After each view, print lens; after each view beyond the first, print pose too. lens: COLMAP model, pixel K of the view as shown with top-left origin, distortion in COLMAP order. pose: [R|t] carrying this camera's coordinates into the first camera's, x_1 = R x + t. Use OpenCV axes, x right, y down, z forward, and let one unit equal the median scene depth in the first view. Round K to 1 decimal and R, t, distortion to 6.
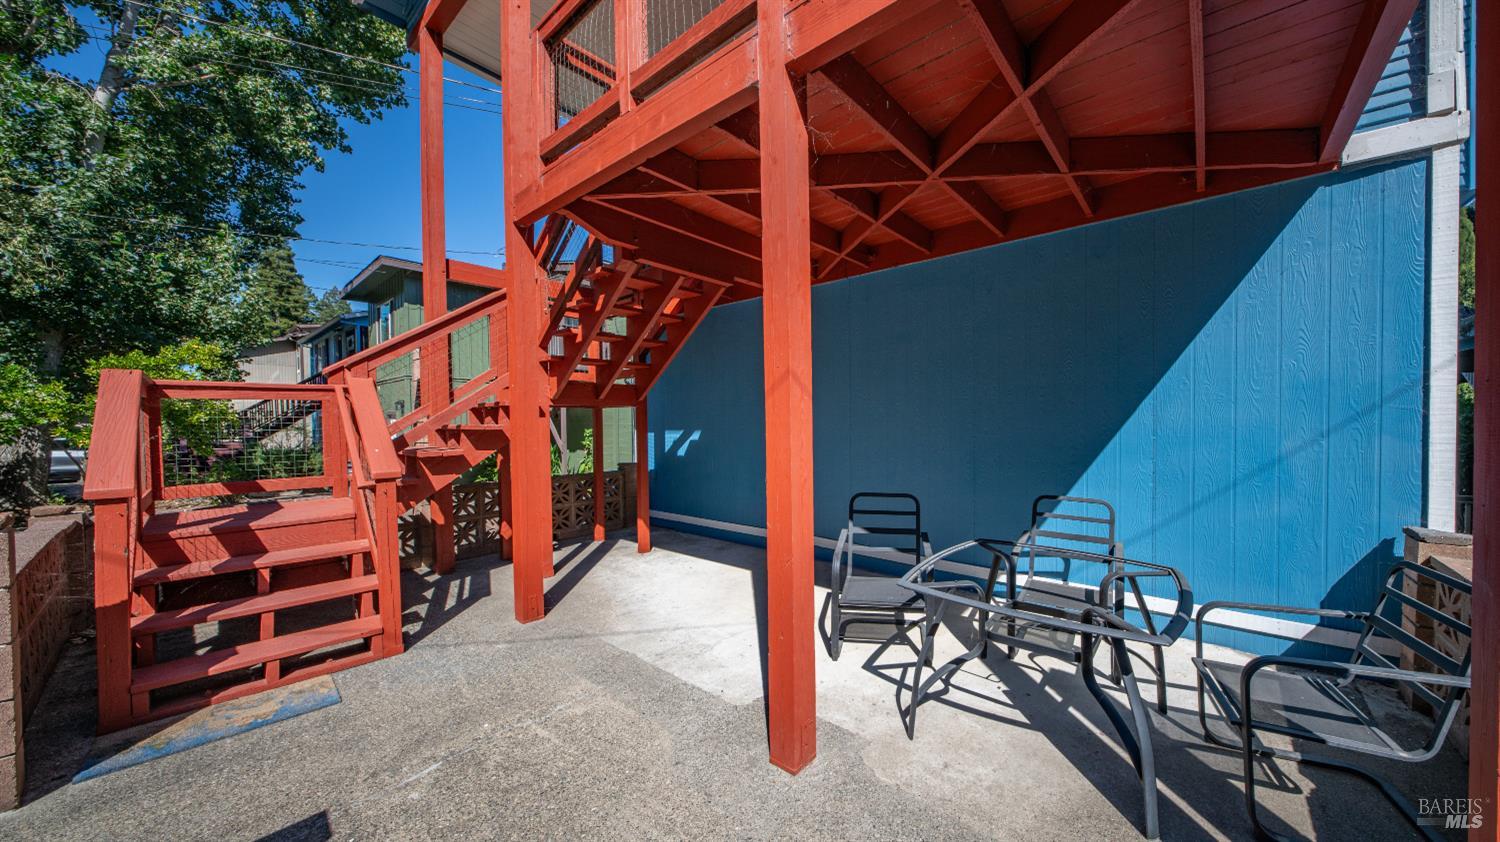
lens RADIAL K [[486.6, 0, 749.3], [0, 486.6, 440.5], [0, 0, 1]] dist [0.000534, -0.000173]
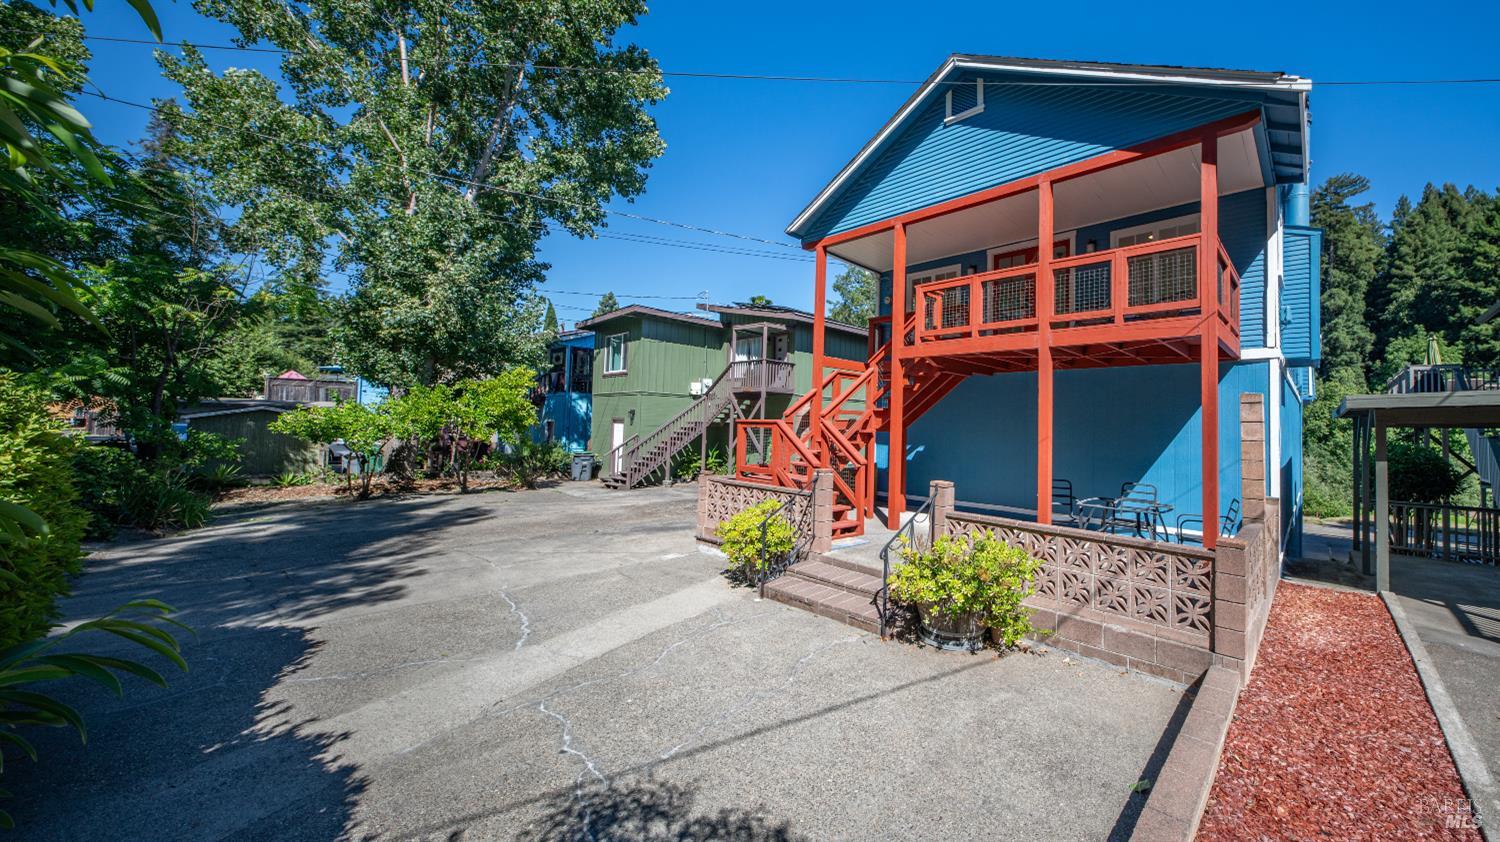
lens RADIAL K [[544.7, 0, 784.3], [0, 544.7, 413.7], [0, 0, 1]] dist [0.007845, -0.000097]
pose [[0.999171, 0.033888, -0.022545, -1.041973], [-0.035133, 0.997738, -0.057315, -0.009100], [0.020552, 0.058060, 0.998102, -1.759193]]
